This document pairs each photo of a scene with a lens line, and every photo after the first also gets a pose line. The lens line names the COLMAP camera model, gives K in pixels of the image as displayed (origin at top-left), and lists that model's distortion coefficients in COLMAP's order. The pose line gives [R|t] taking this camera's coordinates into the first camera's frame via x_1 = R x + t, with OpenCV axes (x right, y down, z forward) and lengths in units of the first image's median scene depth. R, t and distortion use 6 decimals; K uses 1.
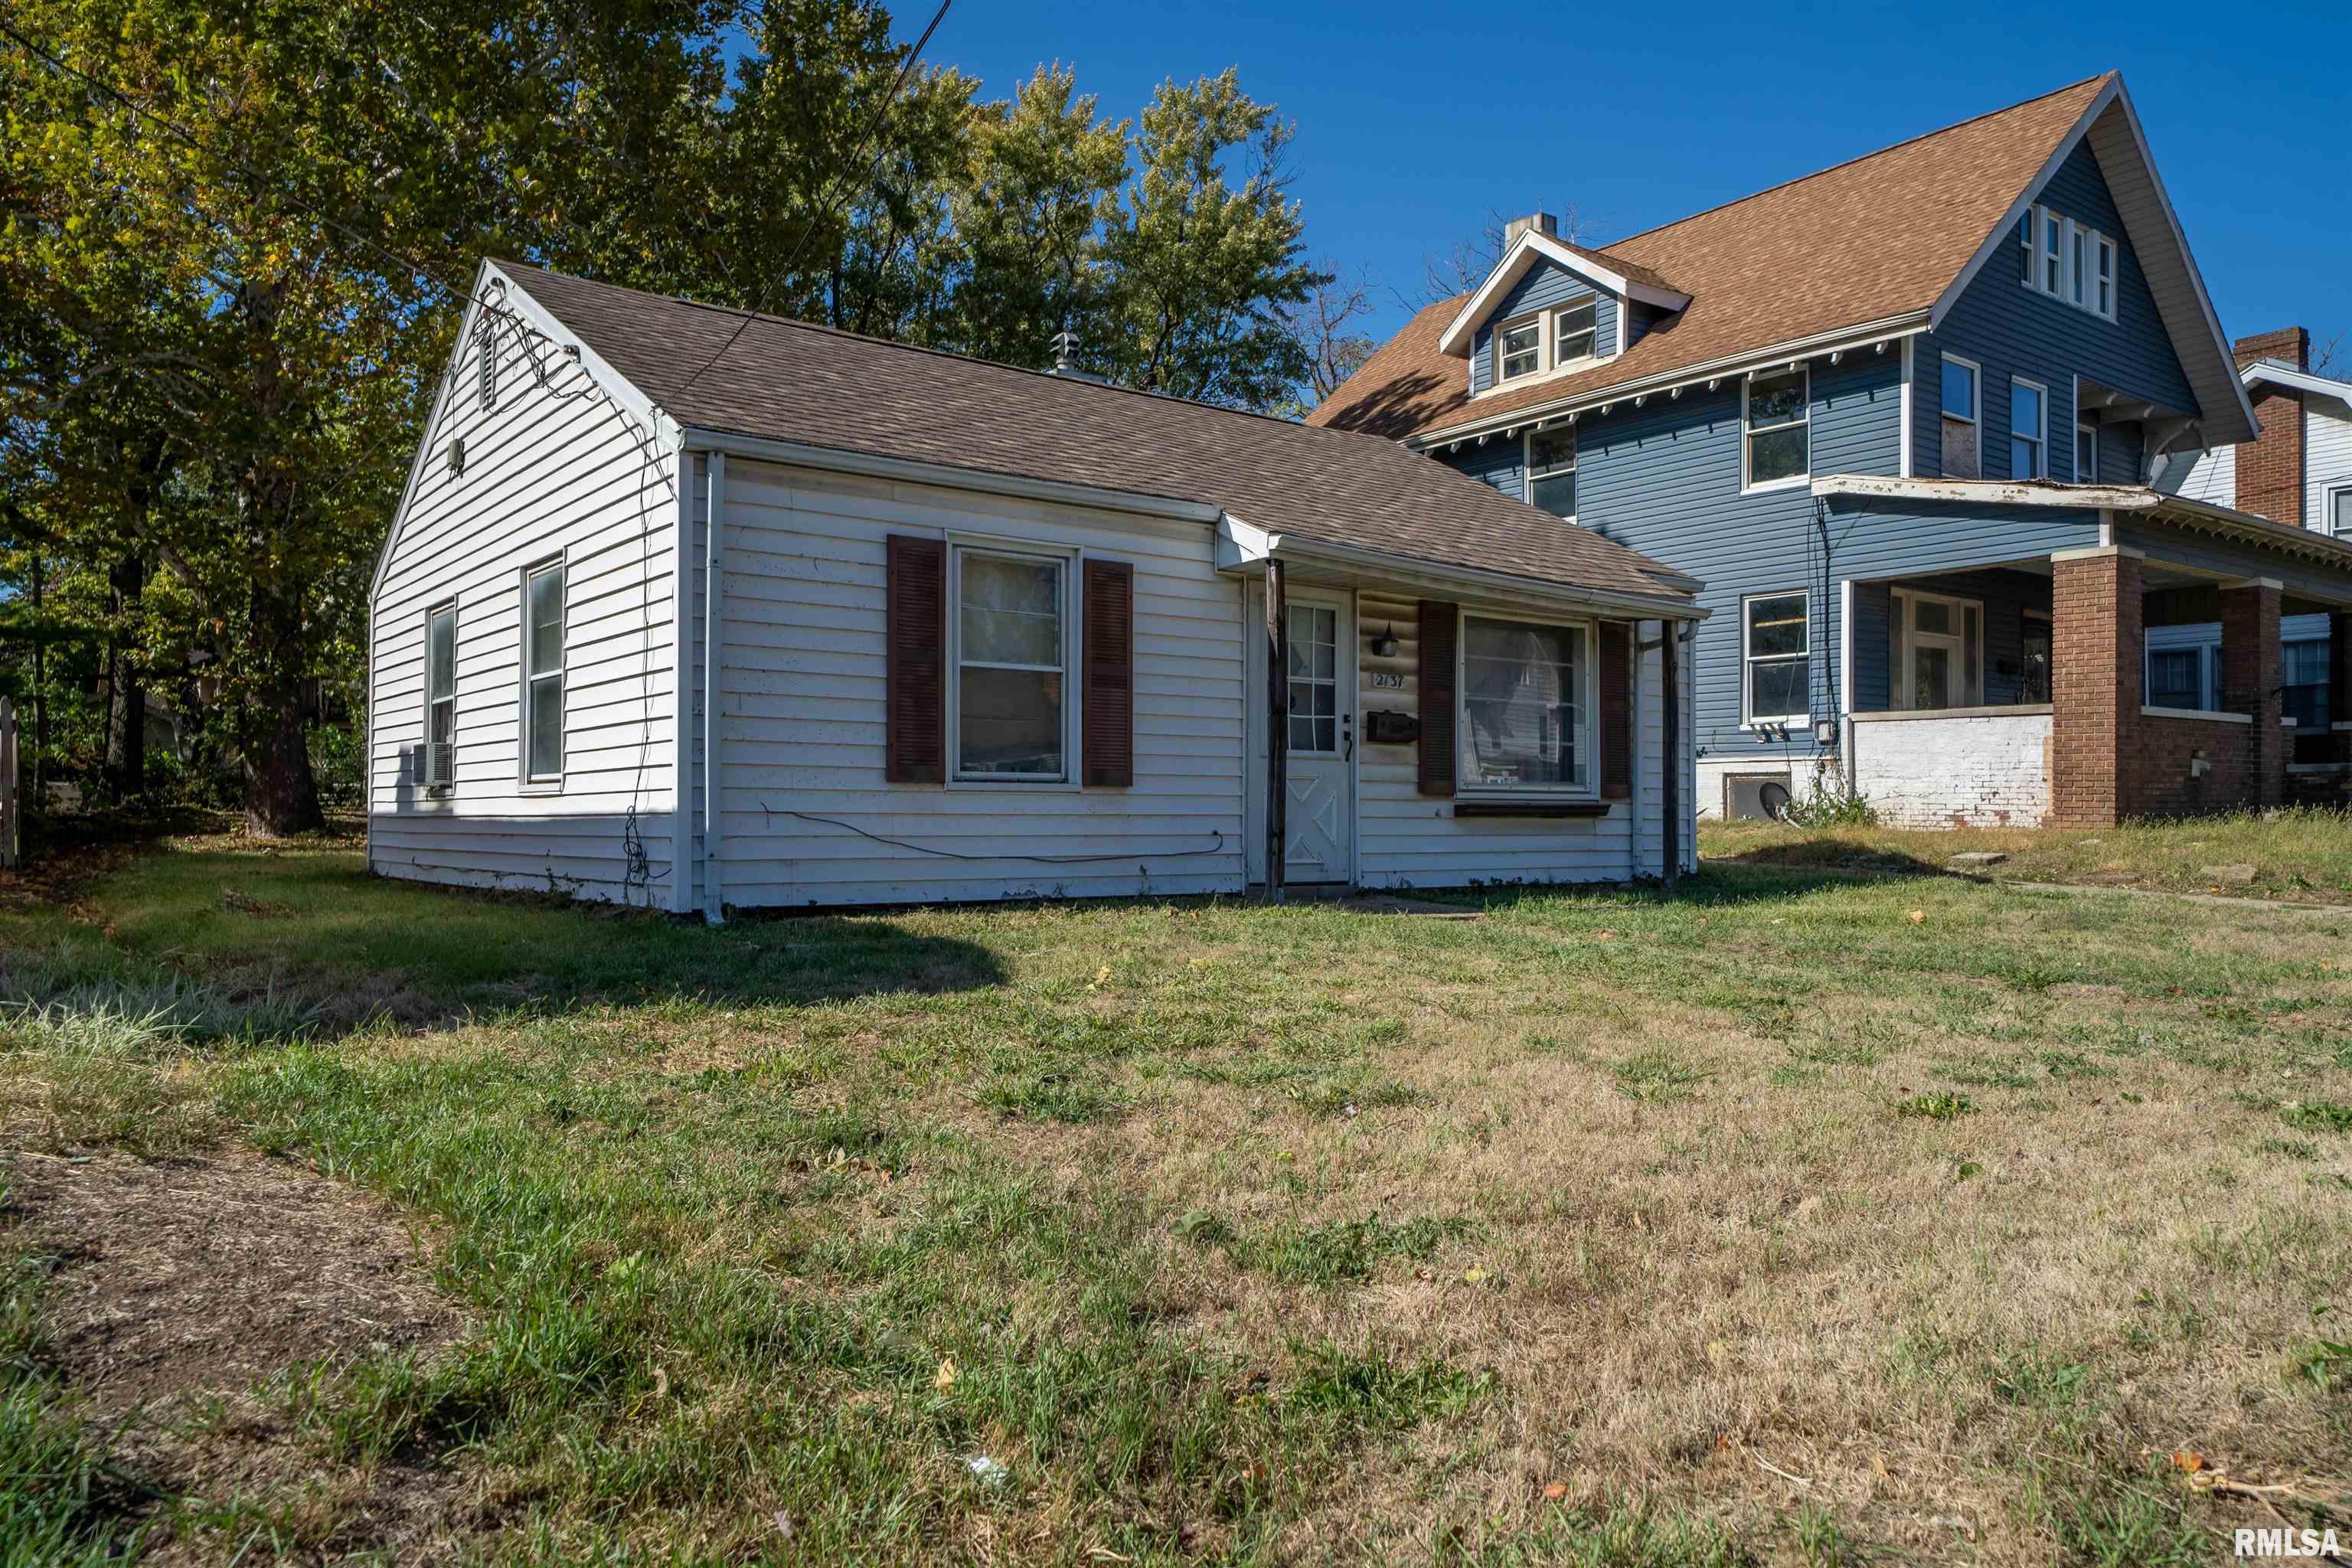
lens RADIAL K [[1612.9, 0, 1173.3], [0, 1612.9, 785.6], [0, 0, 1]] dist [0.023286, -0.000601]
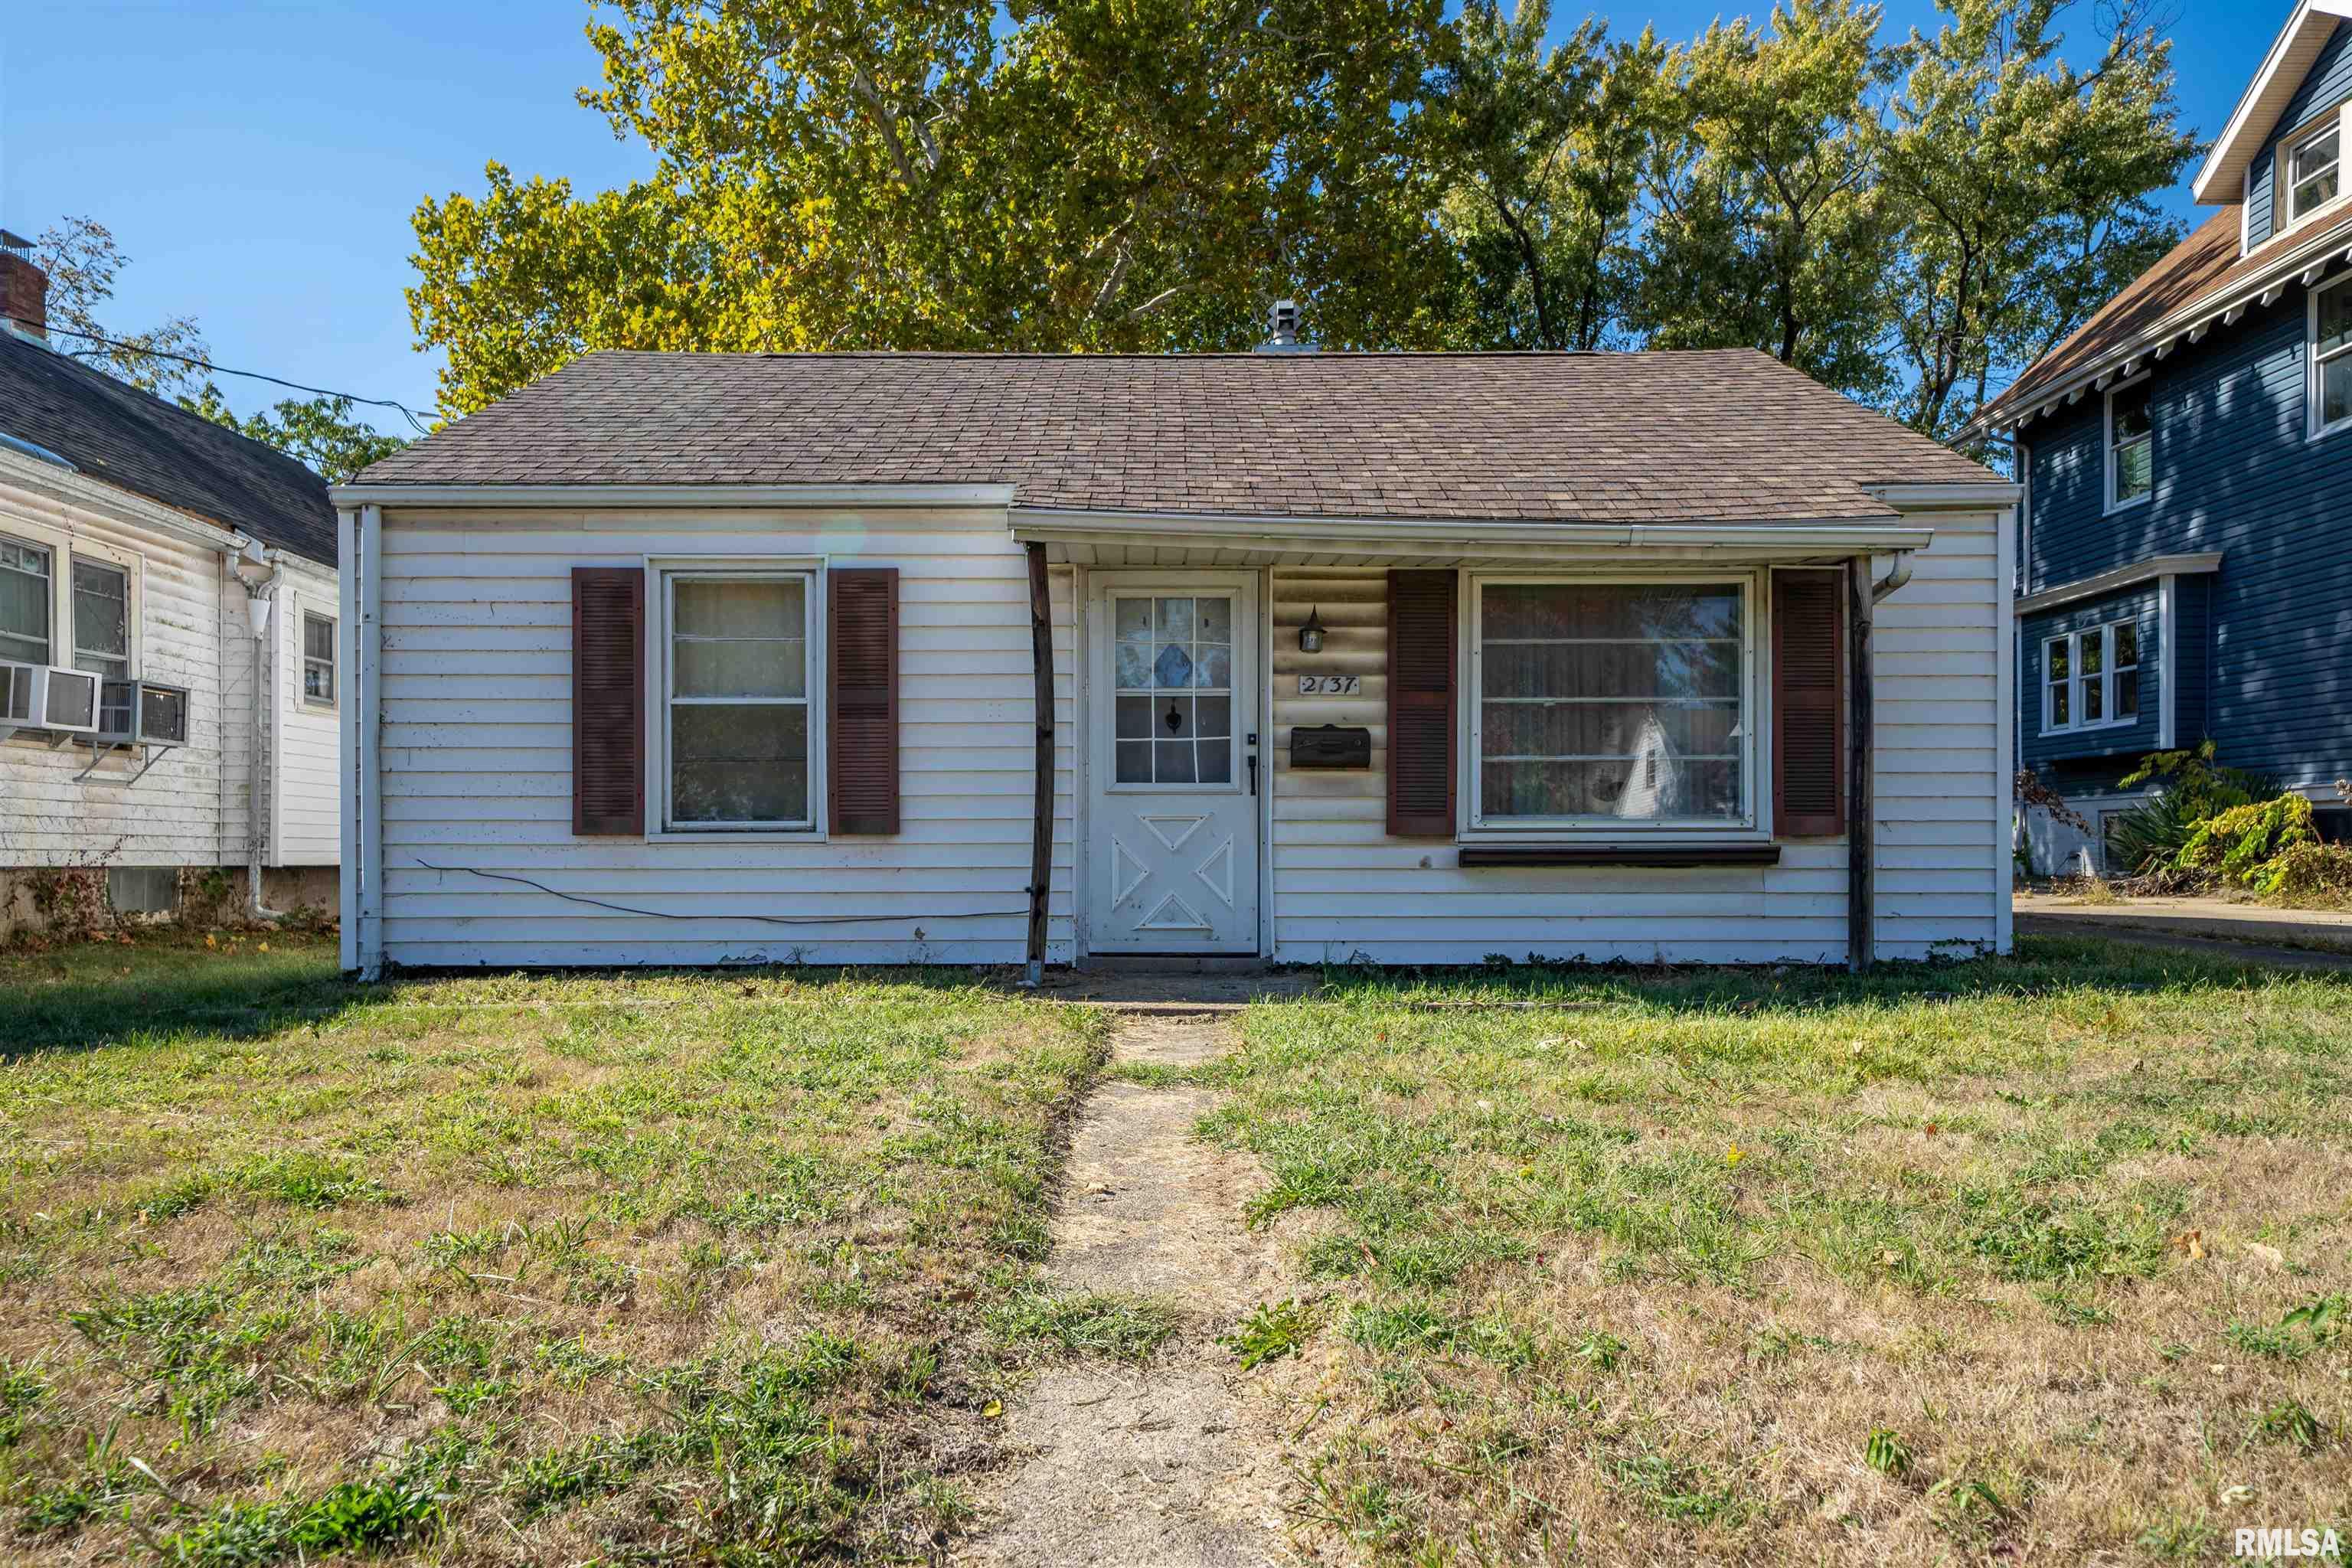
lens RADIAL K [[1612.9, 0, 1172.7], [0, 1612.9, 852.2], [0, 0, 1]] dist [0.023286, -0.000601]
pose [[0.803993, -0.010354, -0.594549, 0.535758], [0.017158, 0.999836, 0.005789, 0.006838], [0.594391, -0.014856, 0.804039, 0.373993]]
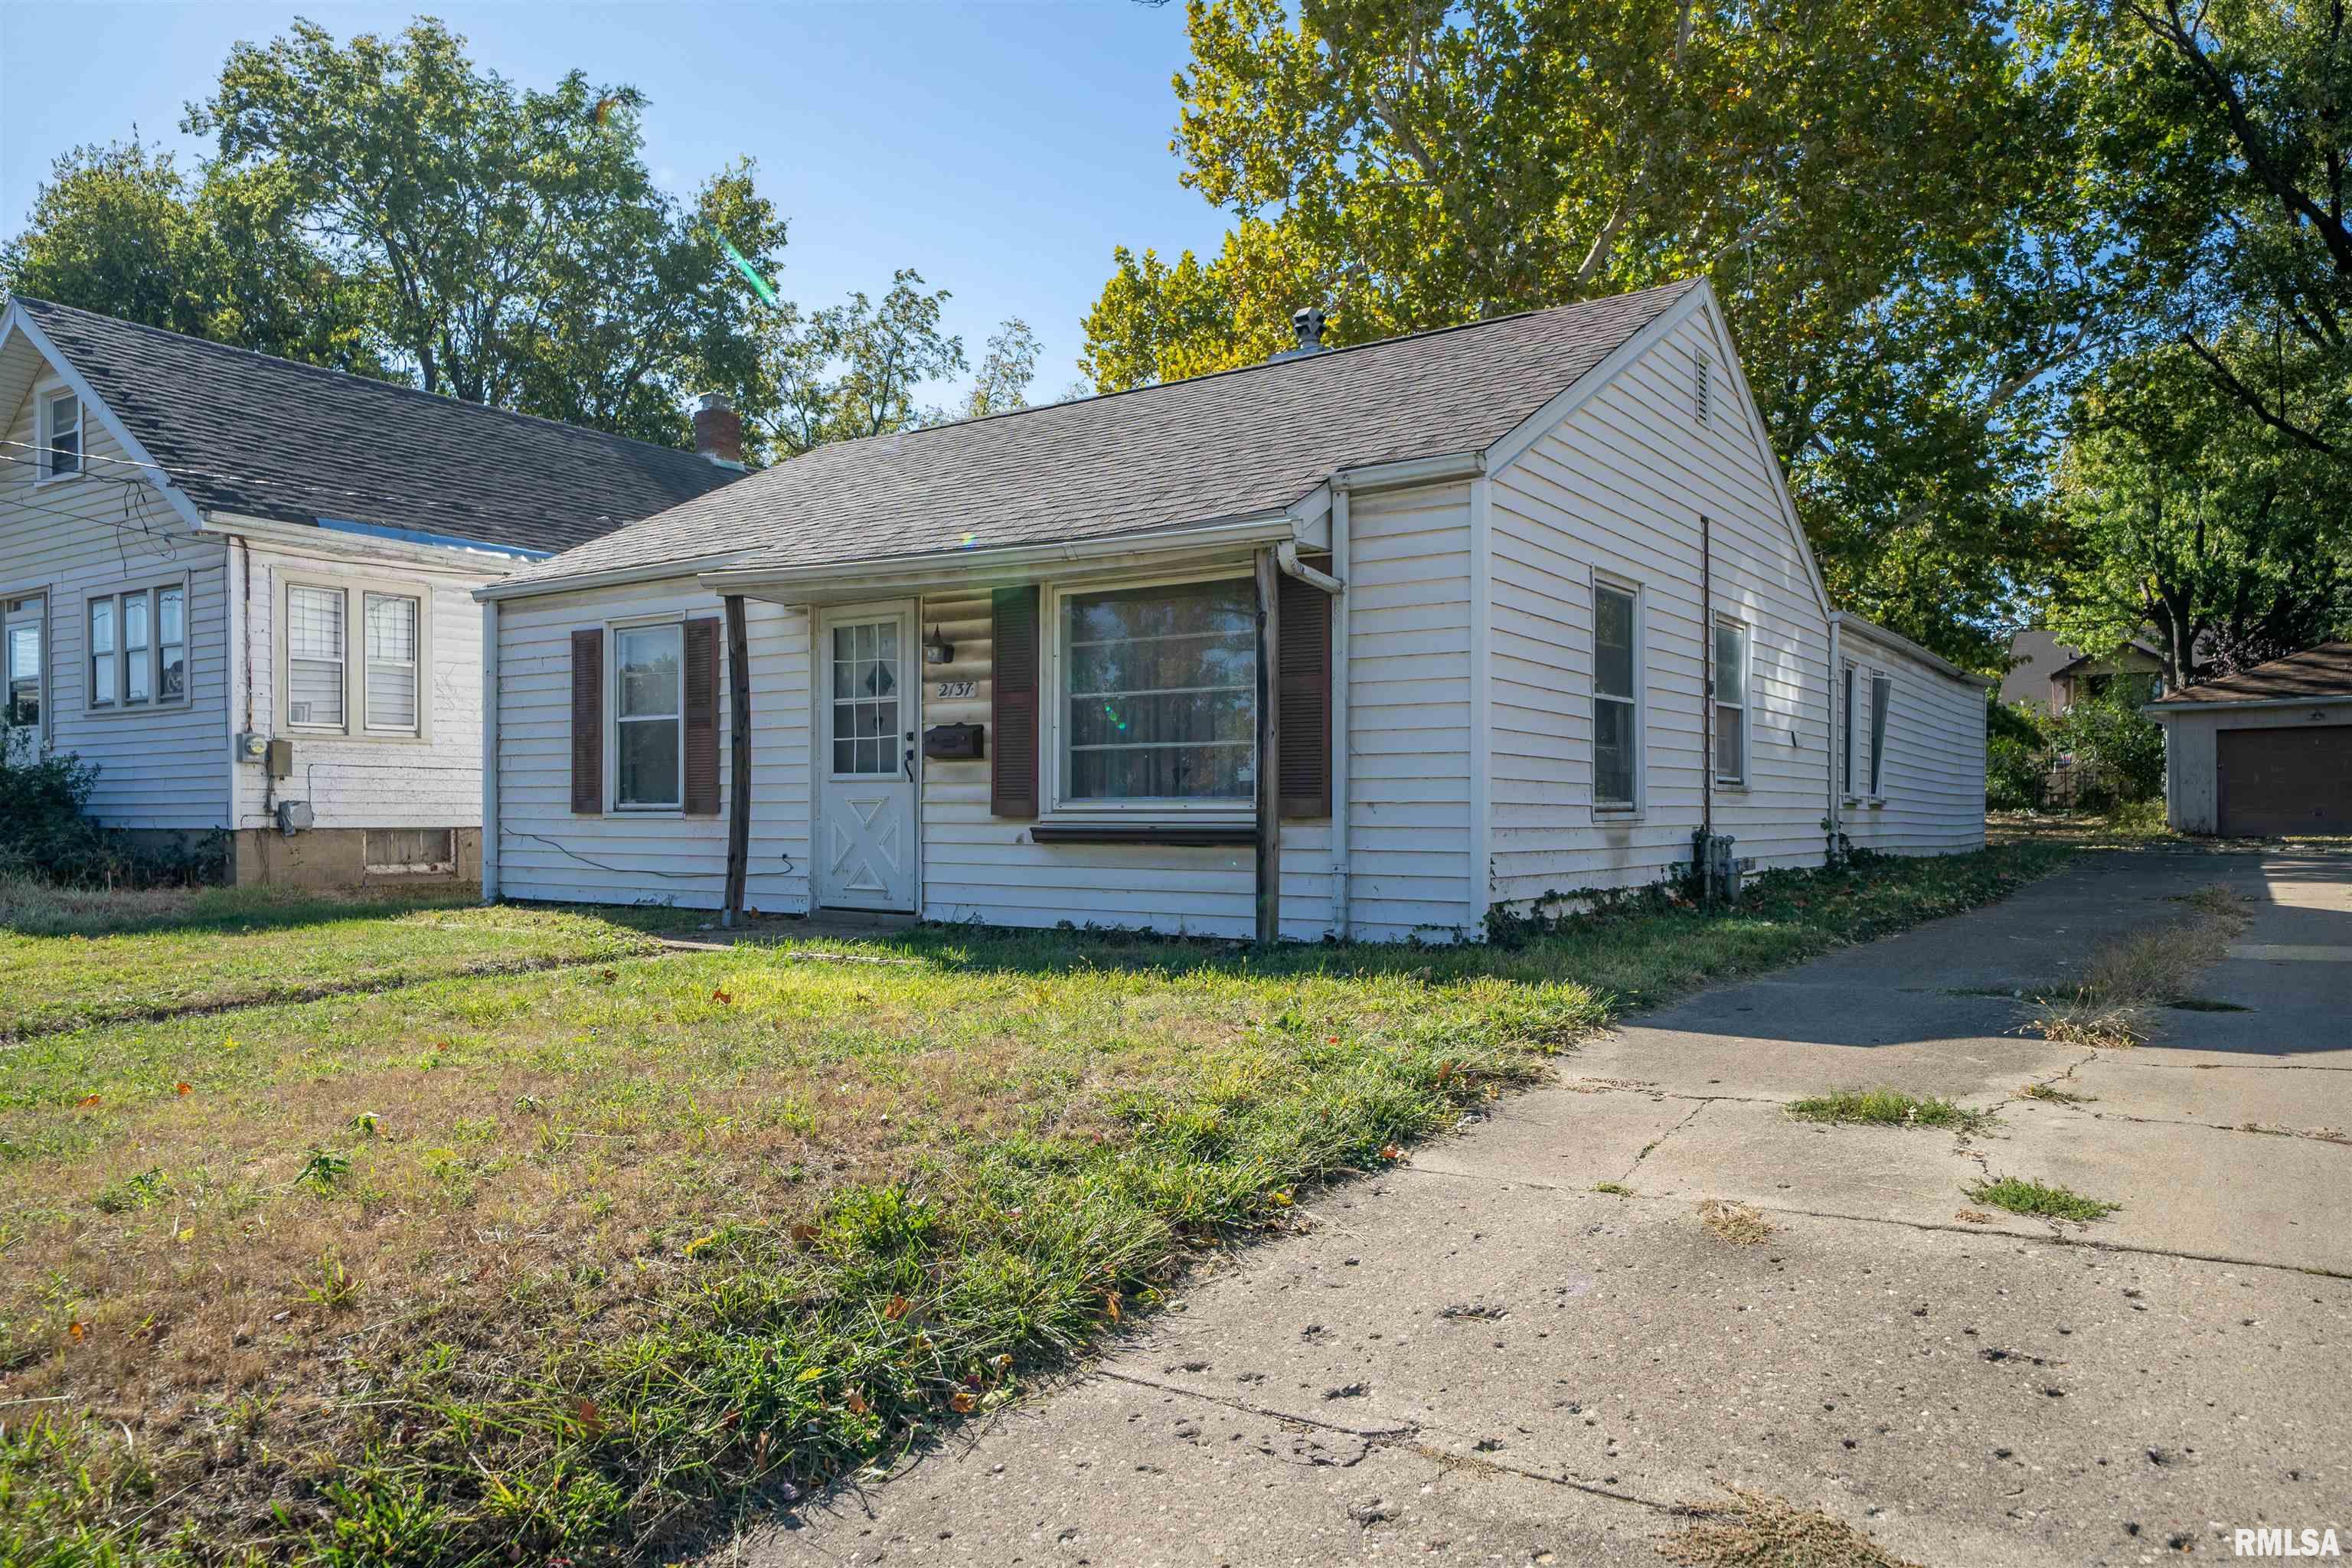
lens RADIAL K [[1612.9, 0, 1175.8], [0, 1612.9, 800.5], [0, 0, 1]] dist [0.023286, -0.000601]
pose [[0.308866, -0.012834, -0.951019, 1.056091], [0.016552, 0.999830, -0.008117, 0.005813], [0.950962, -0.013234, 0.309026, 0.871860]]
